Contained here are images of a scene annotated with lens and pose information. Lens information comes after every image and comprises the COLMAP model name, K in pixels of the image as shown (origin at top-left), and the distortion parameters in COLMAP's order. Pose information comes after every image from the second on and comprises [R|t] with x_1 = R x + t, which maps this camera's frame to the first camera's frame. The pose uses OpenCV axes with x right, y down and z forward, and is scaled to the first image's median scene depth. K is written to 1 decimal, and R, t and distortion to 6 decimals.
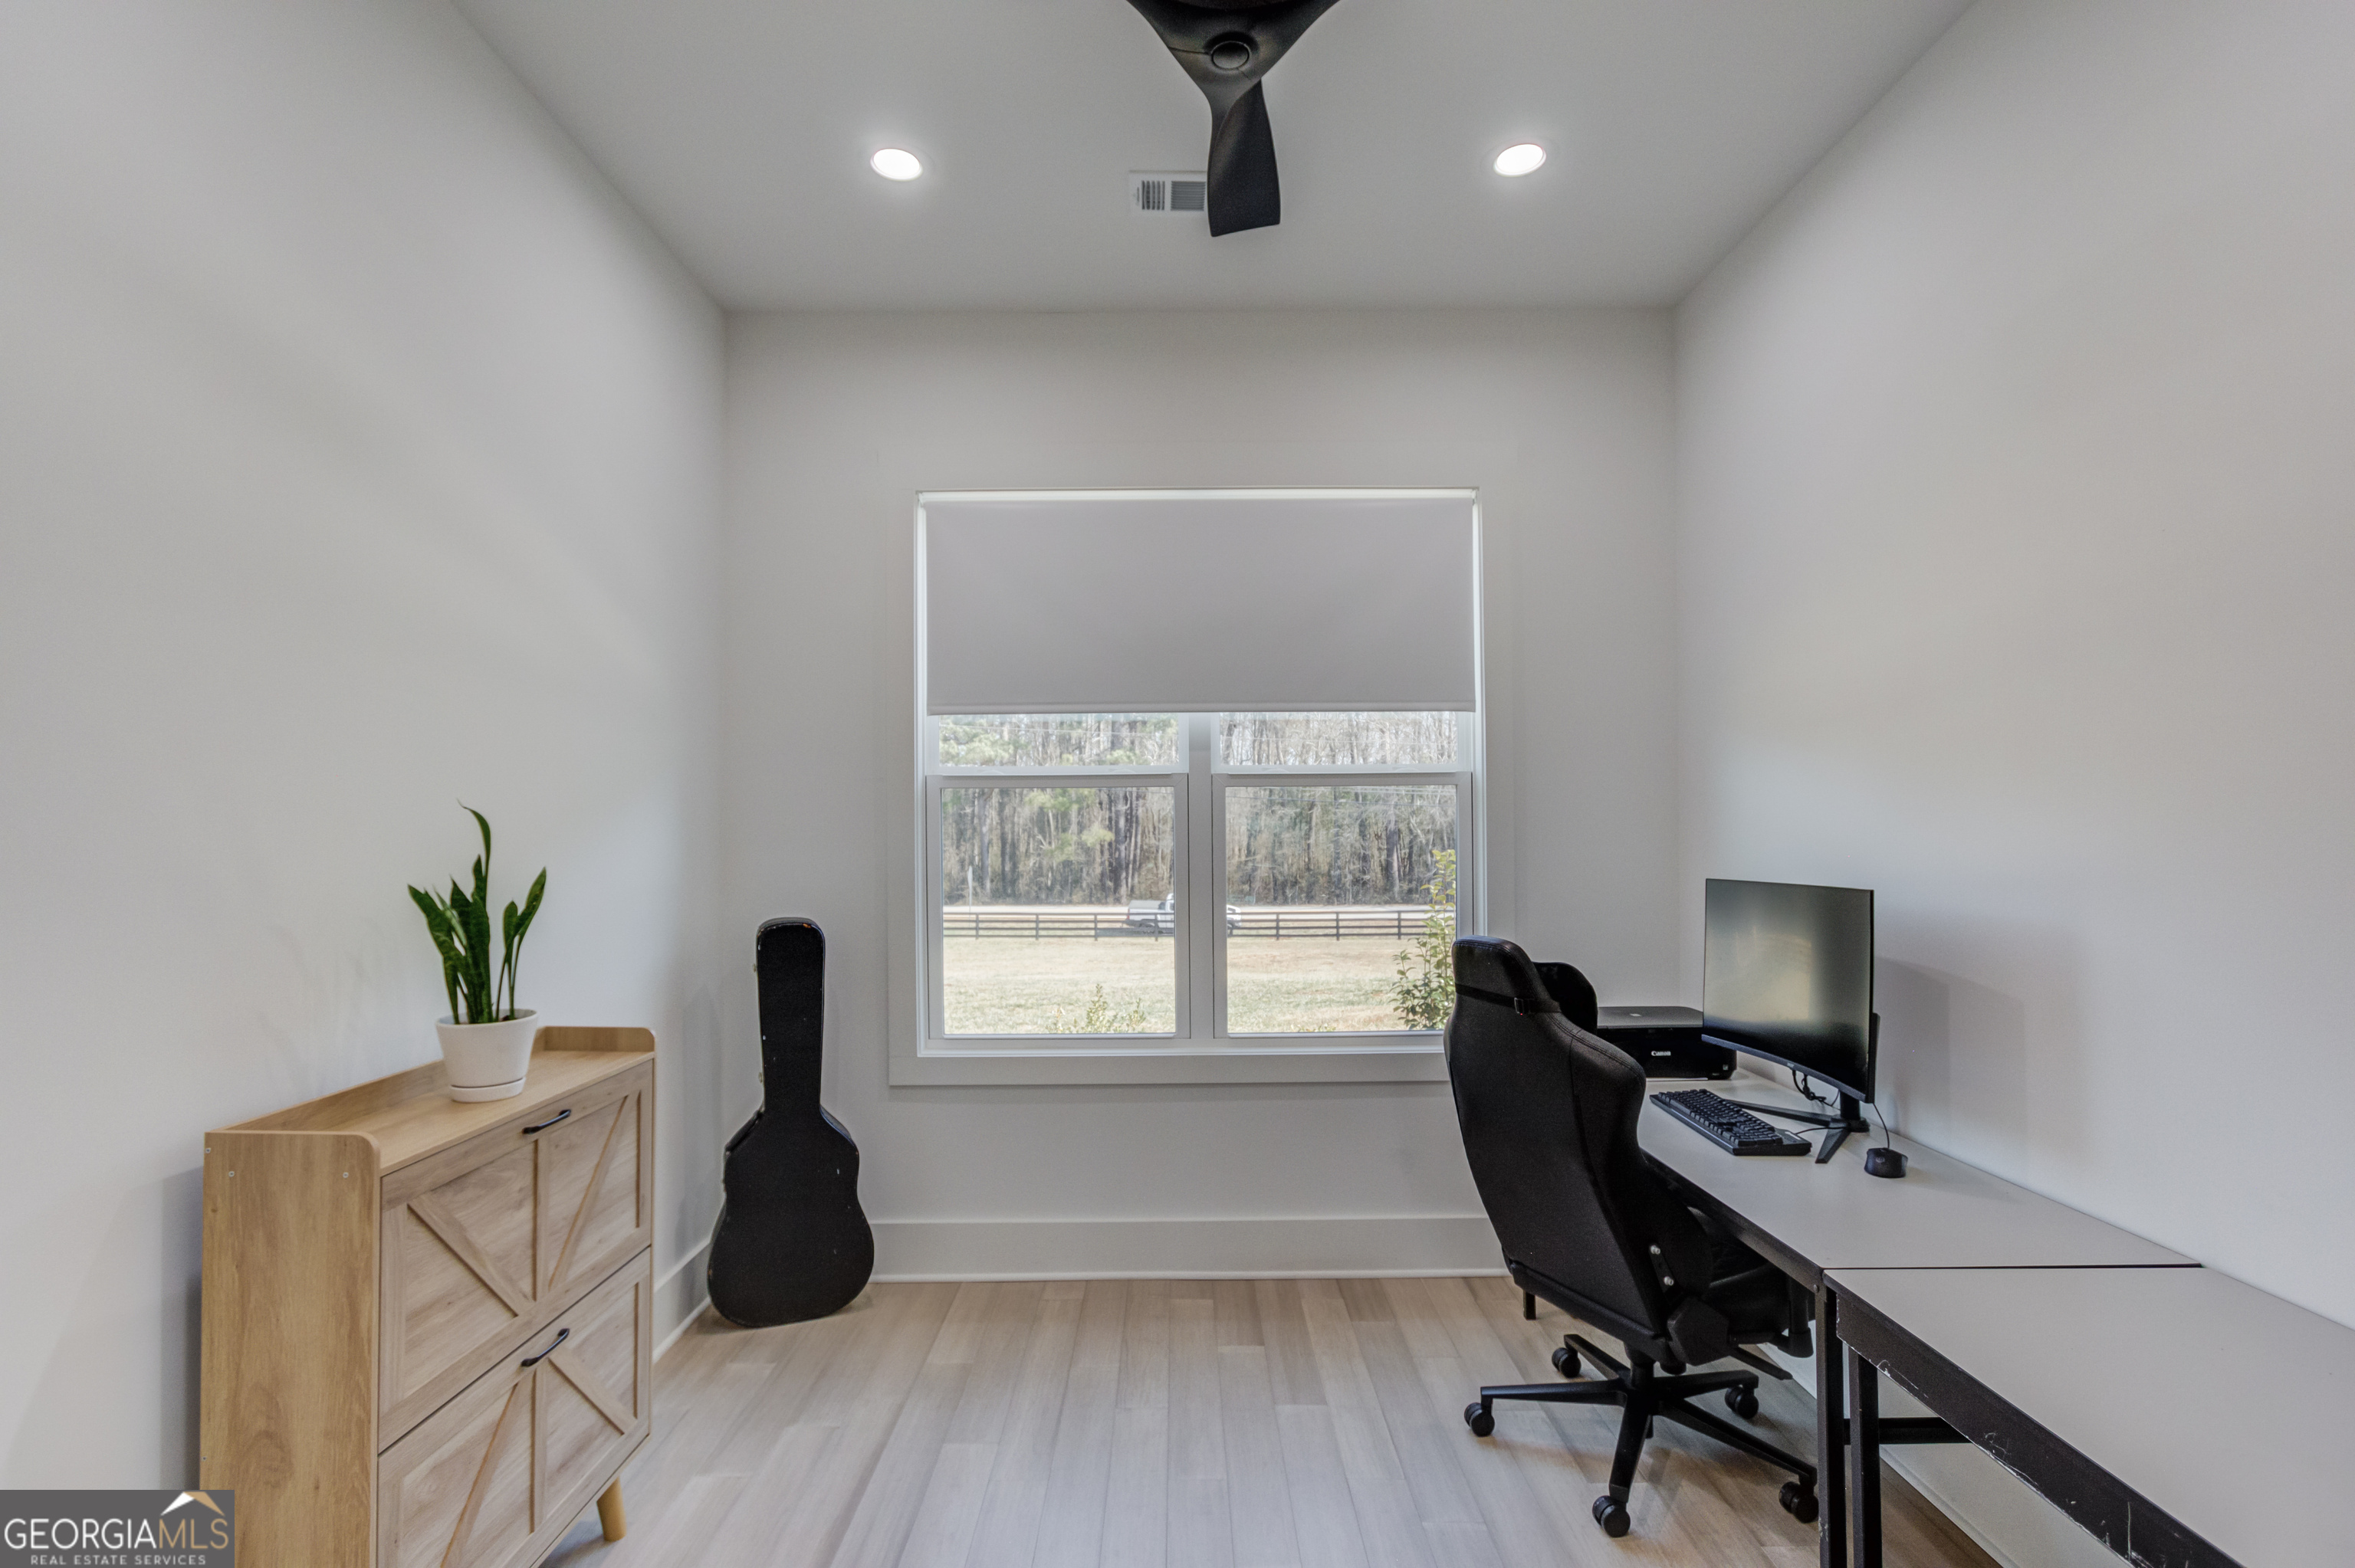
lens RADIAL K [[1119.9, 0, 1177.5], [0, 1119.9, 784.0], [0, 0, 1]] dist [-0.000209, -0.000362]
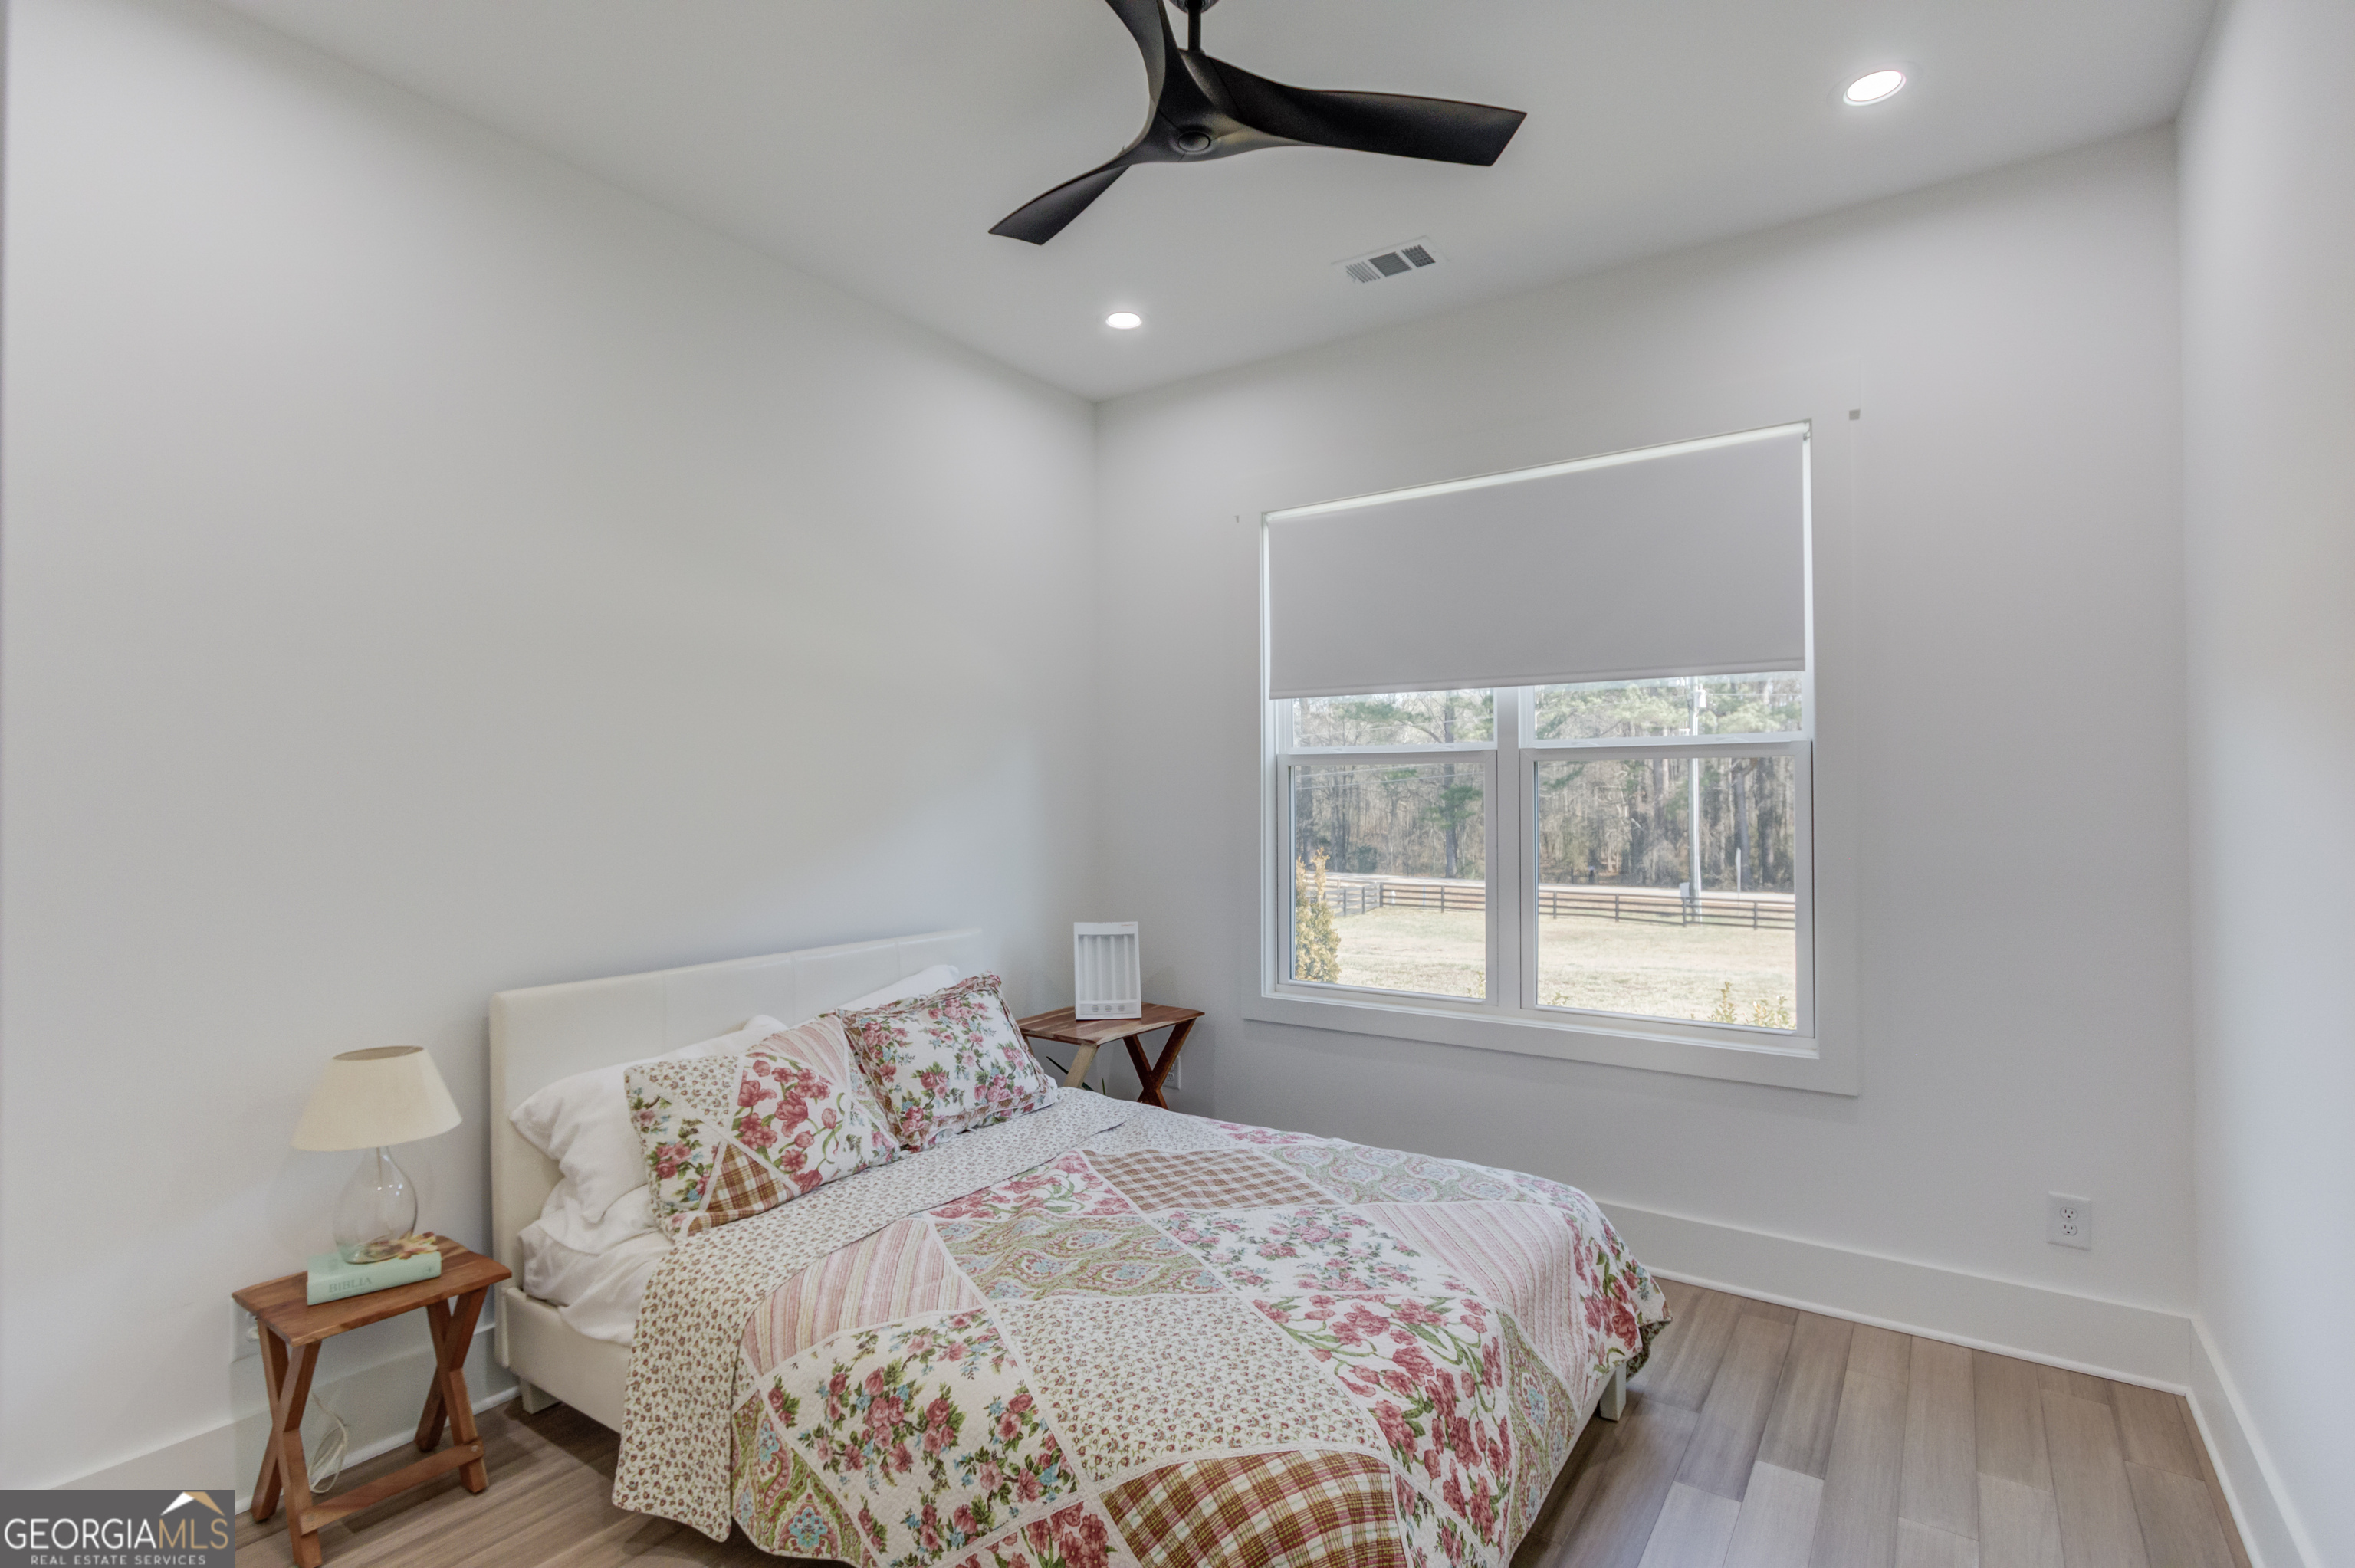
lens RADIAL K [[1119.9, 0, 1177.5], [0, 1119.9, 784.0], [0, 0, 1]] dist [-0.000209, -0.000362]
pose [[0.823889, -0.004092, -0.566737, 0.355258], [0.020713, 0.999523, 0.022896, -0.008733], [0.566373, -0.030603, 0.823581, -0.019906]]
